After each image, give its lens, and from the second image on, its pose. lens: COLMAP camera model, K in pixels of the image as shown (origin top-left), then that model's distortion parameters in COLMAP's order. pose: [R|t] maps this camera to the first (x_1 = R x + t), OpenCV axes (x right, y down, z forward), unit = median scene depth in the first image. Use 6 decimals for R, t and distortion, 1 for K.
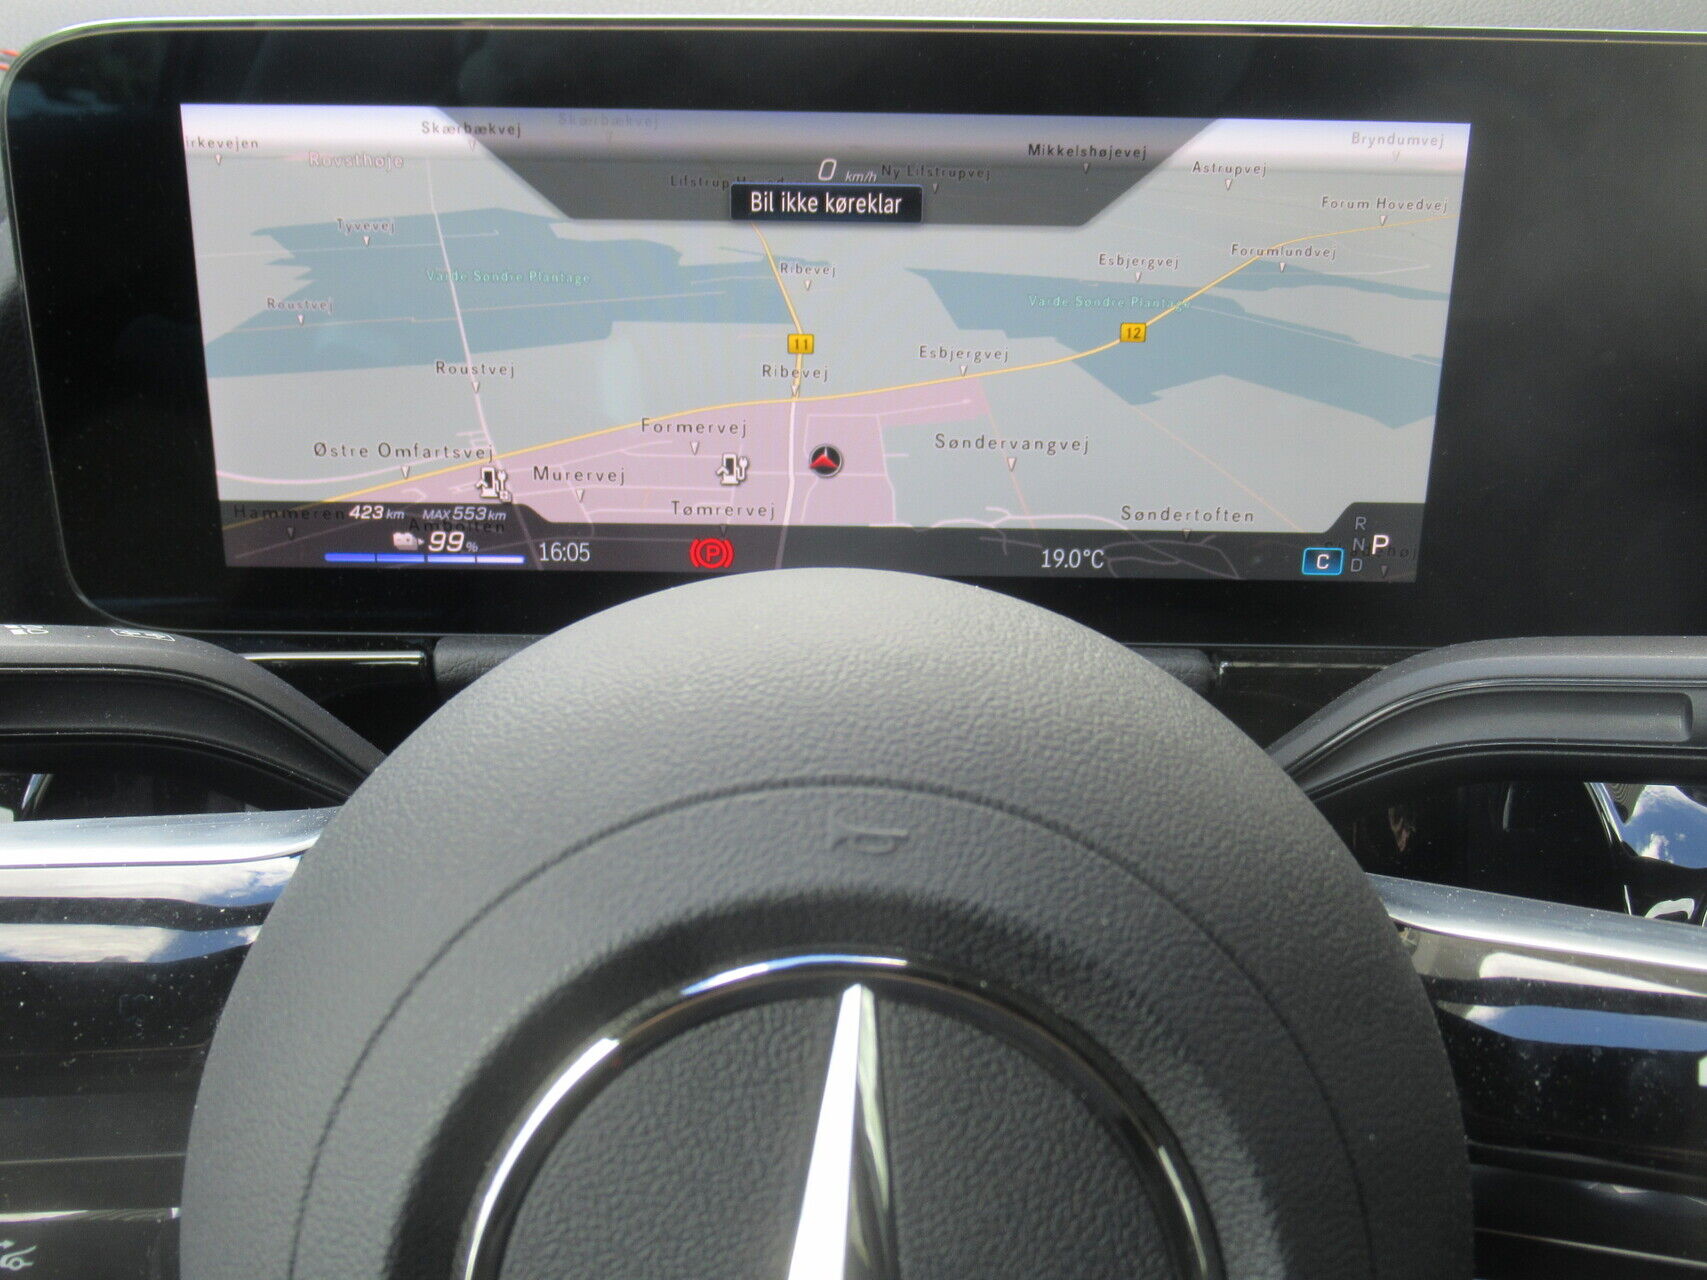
lens RADIAL K [[1904.6, 0, 853.8], [0, 1904.6, 638.2], [0, 0, 1]] dist [-0.029030, 0.000000]
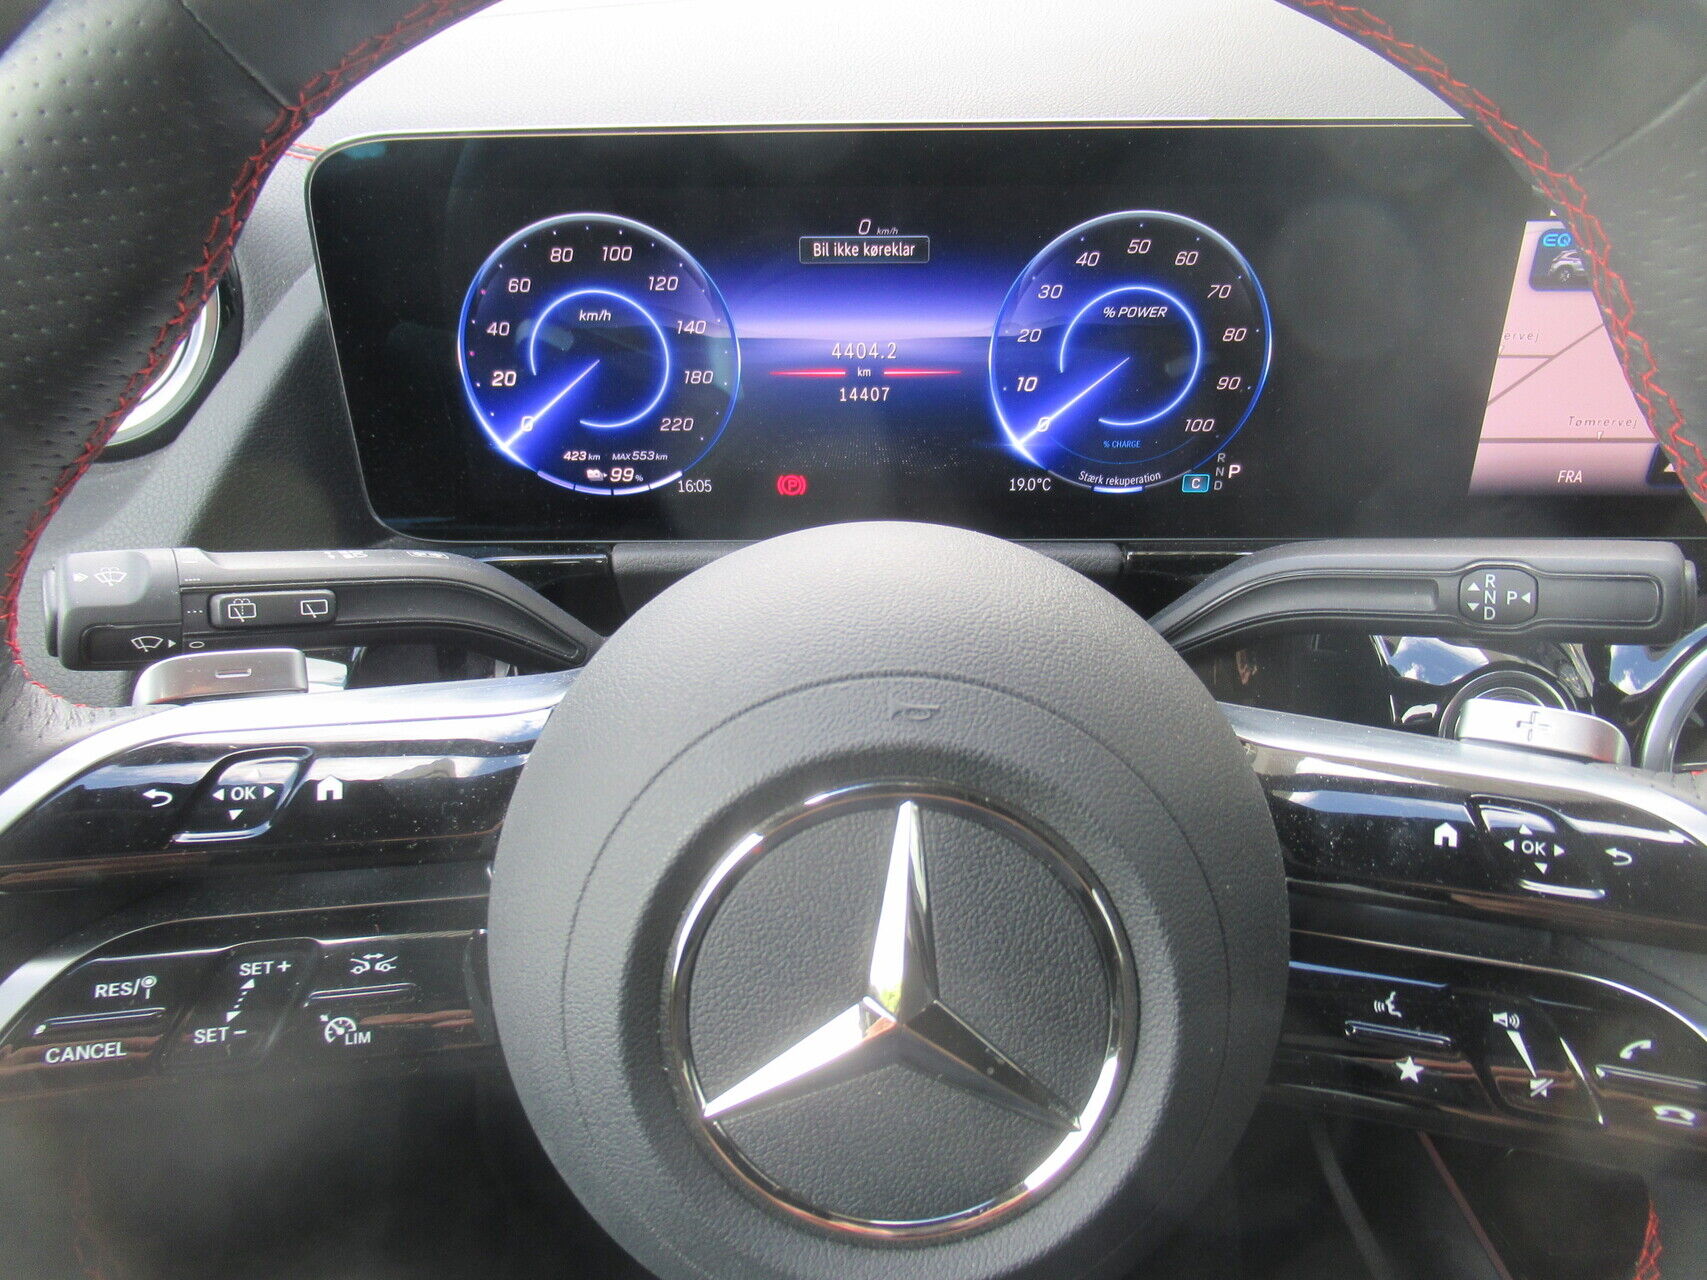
lens RADIAL K [[1285.2, 0, 853.1], [0, 1285.2, 641.7], [0, 0, 1]] dist [-0.015006, 0.010754]
pose [[0.999771, -0.015860, -0.014357, -0.026816], [0.017391, 0.993364, 0.113690, -0.074474], [0.012459, -0.113914, 0.993413, -0.064403]]
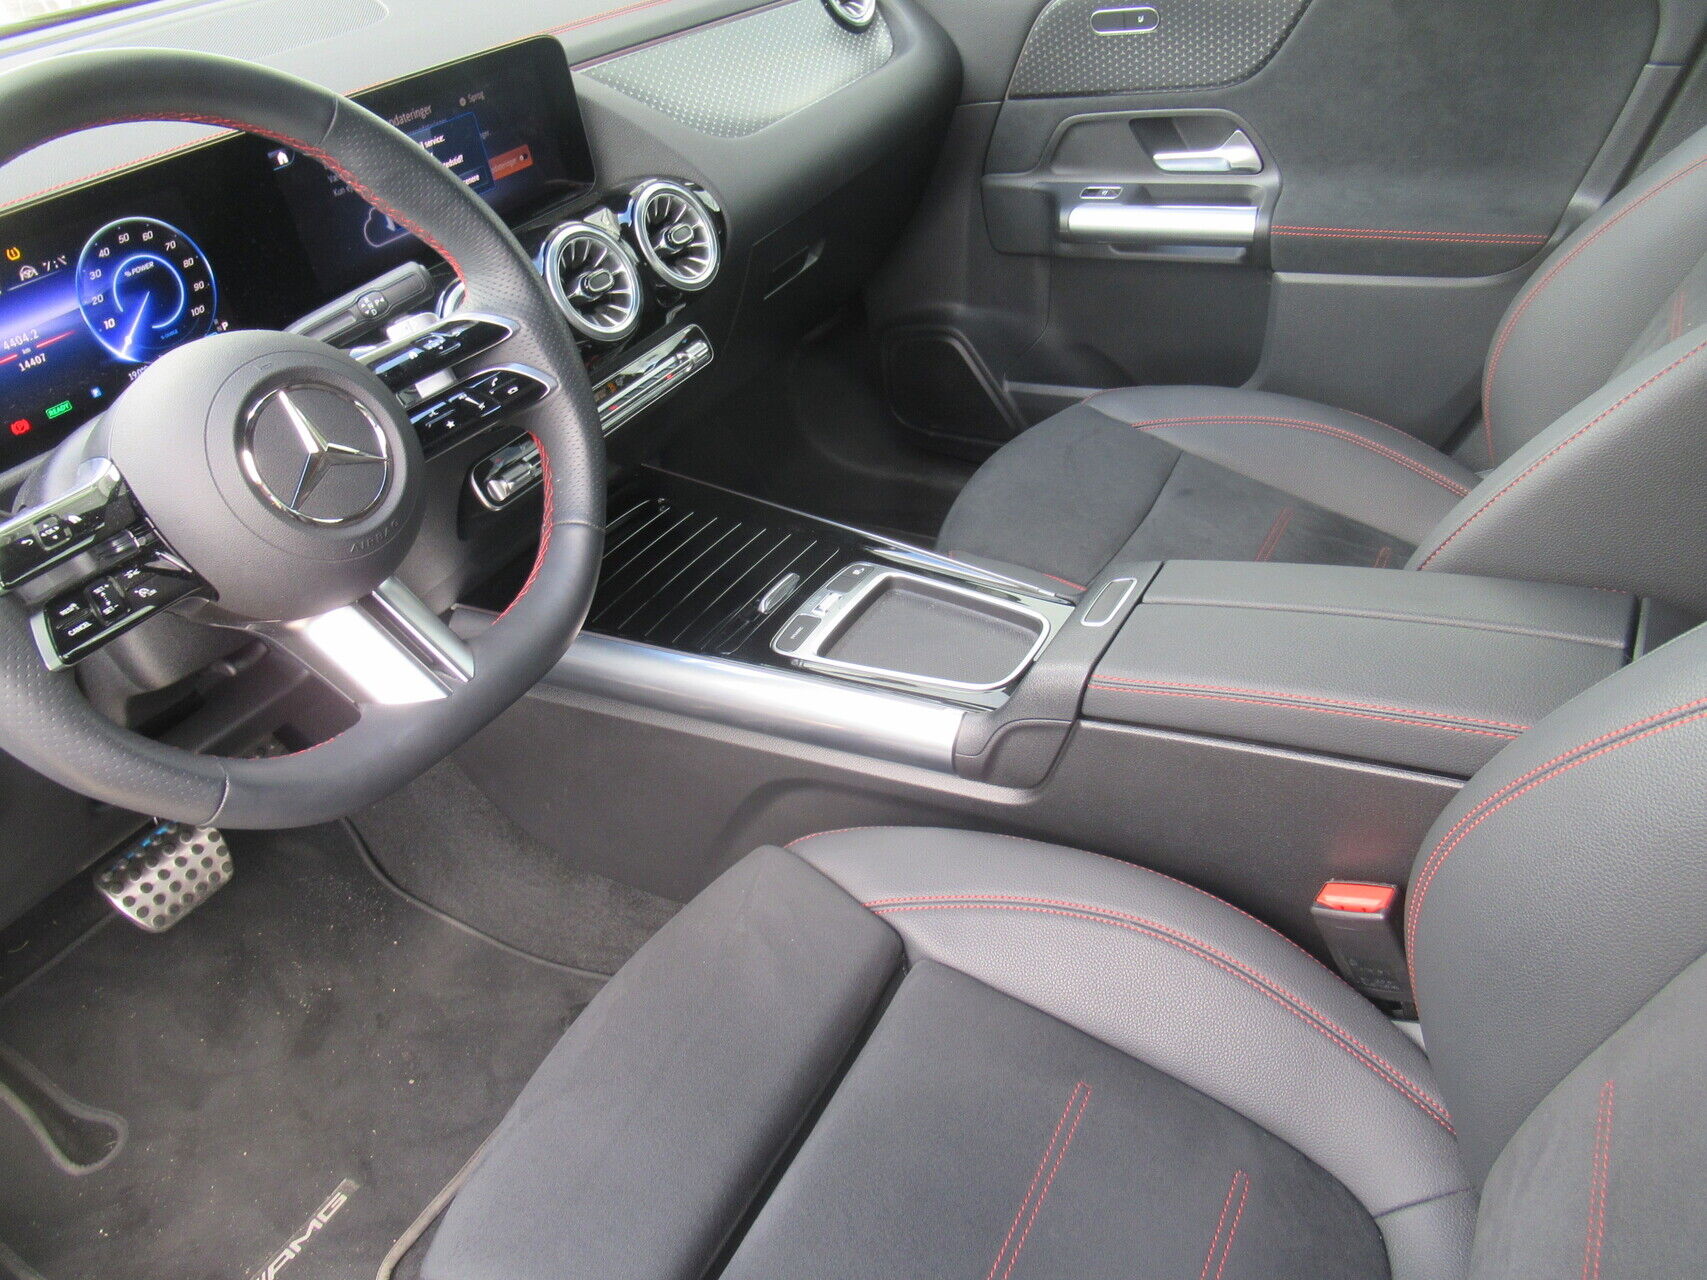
lens RADIAL K [[1285.2, 0, 859.3], [0, 1285.2, 639.5], [0, 0, 1]] dist [-0.015006, 0.010754]
pose [[0.525977, -0.554504, 0.644883, -1.649856], [0.434087, 0.827068, 0.357109, 0.155844], [-0.731380, 0.092104, 0.675722, -2.259578]]
